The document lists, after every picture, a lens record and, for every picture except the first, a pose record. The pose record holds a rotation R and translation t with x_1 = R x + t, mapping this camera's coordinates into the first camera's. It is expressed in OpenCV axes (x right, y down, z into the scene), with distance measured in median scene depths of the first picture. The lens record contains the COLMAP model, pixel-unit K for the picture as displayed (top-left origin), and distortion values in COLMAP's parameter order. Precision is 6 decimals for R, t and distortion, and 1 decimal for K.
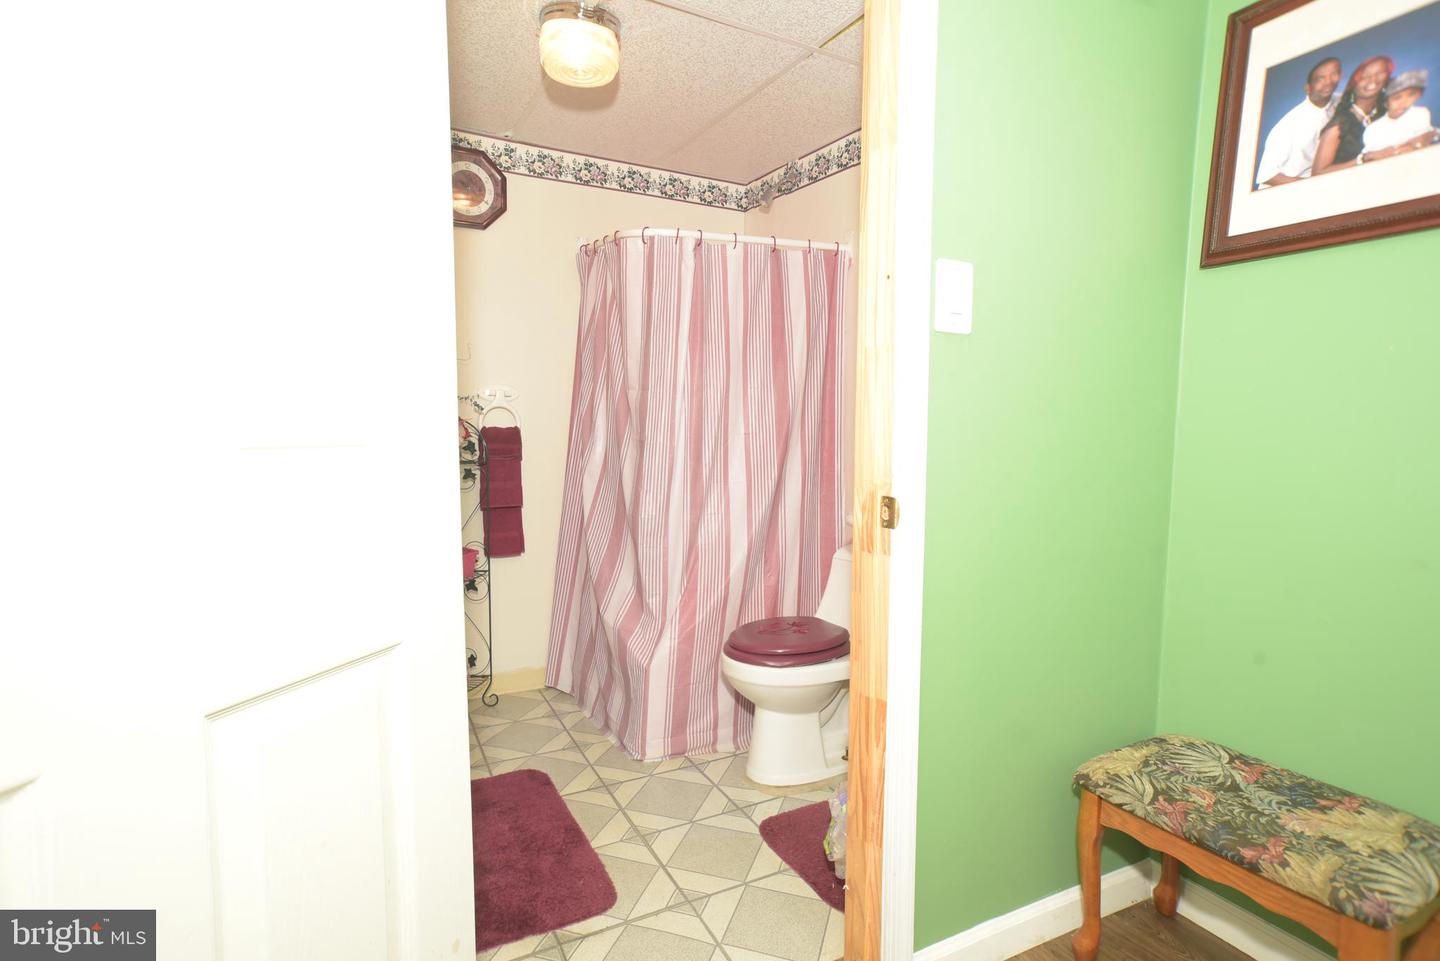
lens RADIAL K [[710.2, 0, 716.5], [0, 710.2, 486.8], [0, 0, 1]] dist [0.000282, 0.000520]
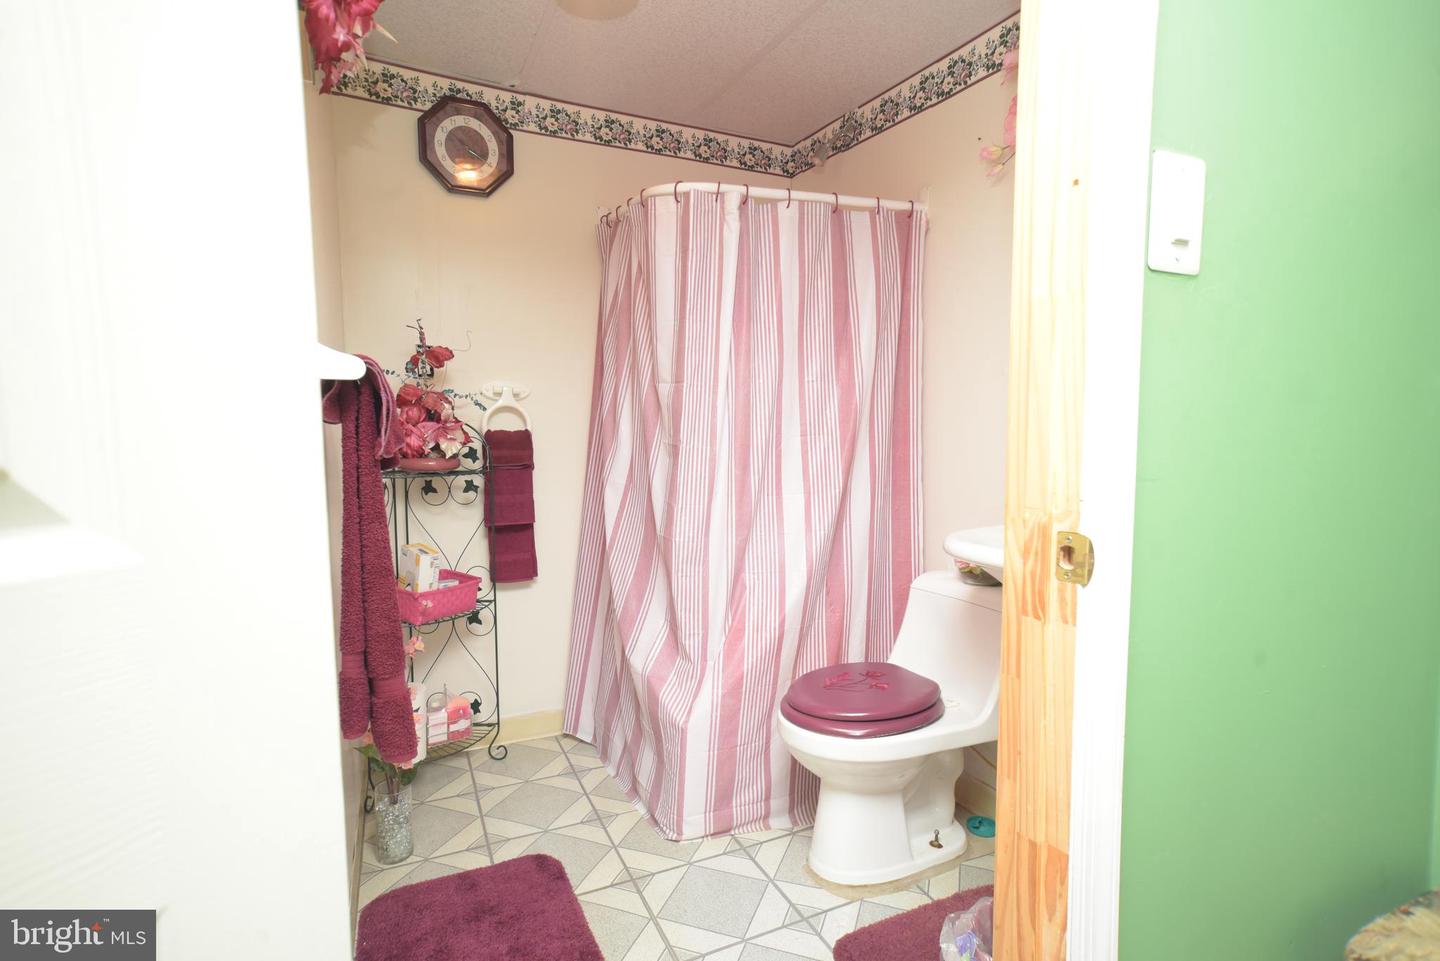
lens RADIAL K [[710.2, 0, 716.5], [0, 710.2, 486.8], [0, 0, 1]] dist [0.000282, 0.000520]
pose [[0.999205, -0.006164, -0.039381, -0.024683], [0.006043, 0.999977, -0.003200, -0.013558], [0.039399, 0.002959, 0.999219, 0.178206]]
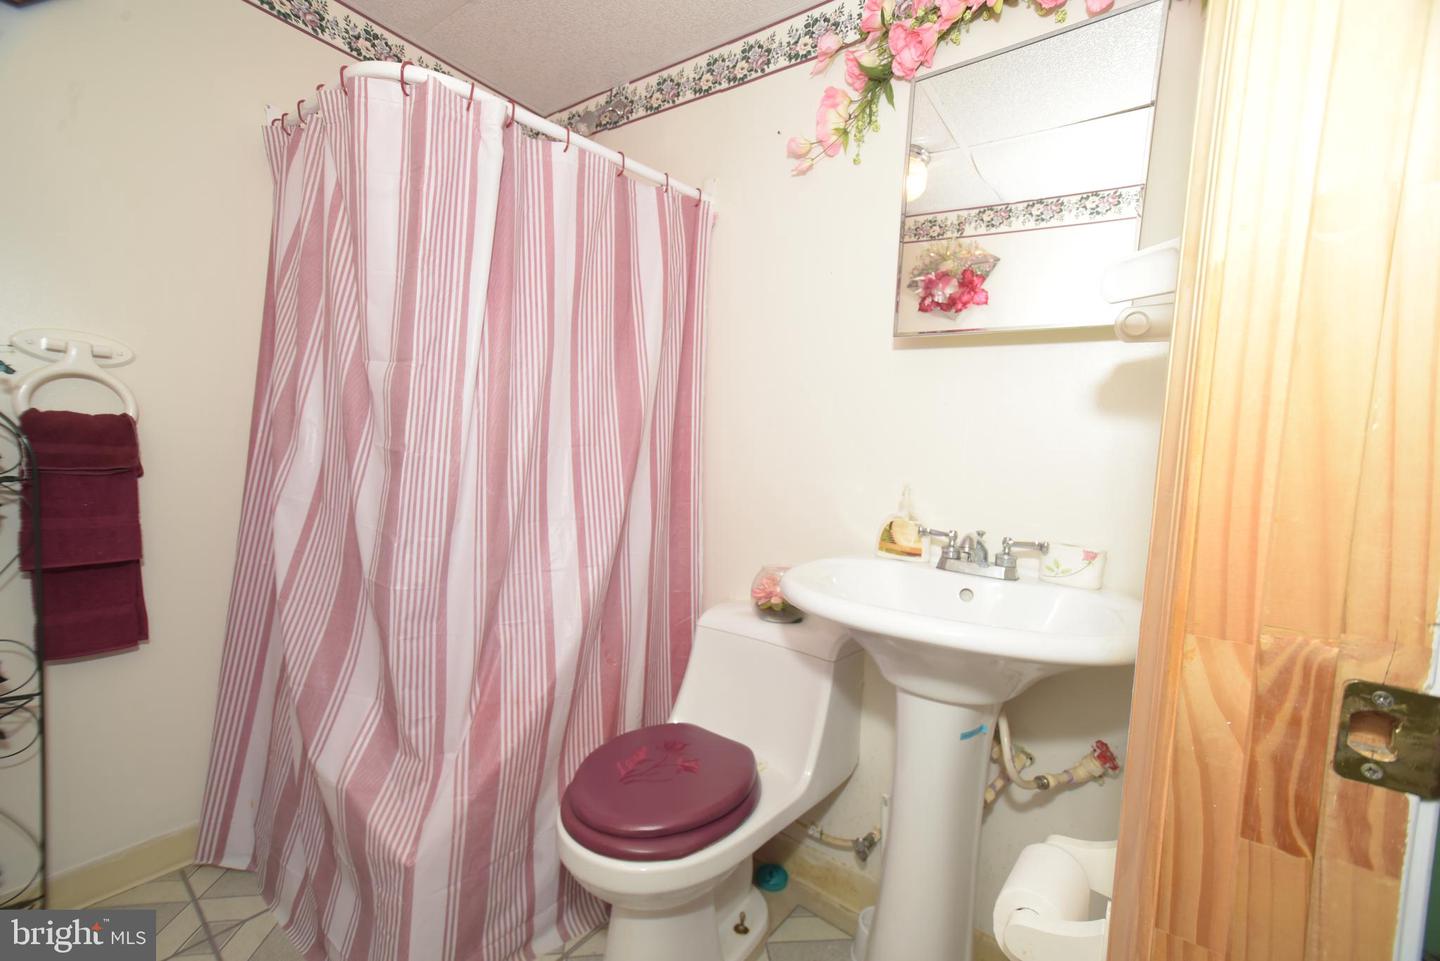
lens RADIAL K [[598.3, 0, 726.4], [0, 598.3, 496.1], [0, 0, 1]] dist [-0.038939, 0.026616]
pose [[0.904874, 0.004333, 0.425658, -0.064144], [-0.008938, 0.999921, 0.008821, -0.033848], [-0.425587, -0.011786, 0.904841, 0.439043]]
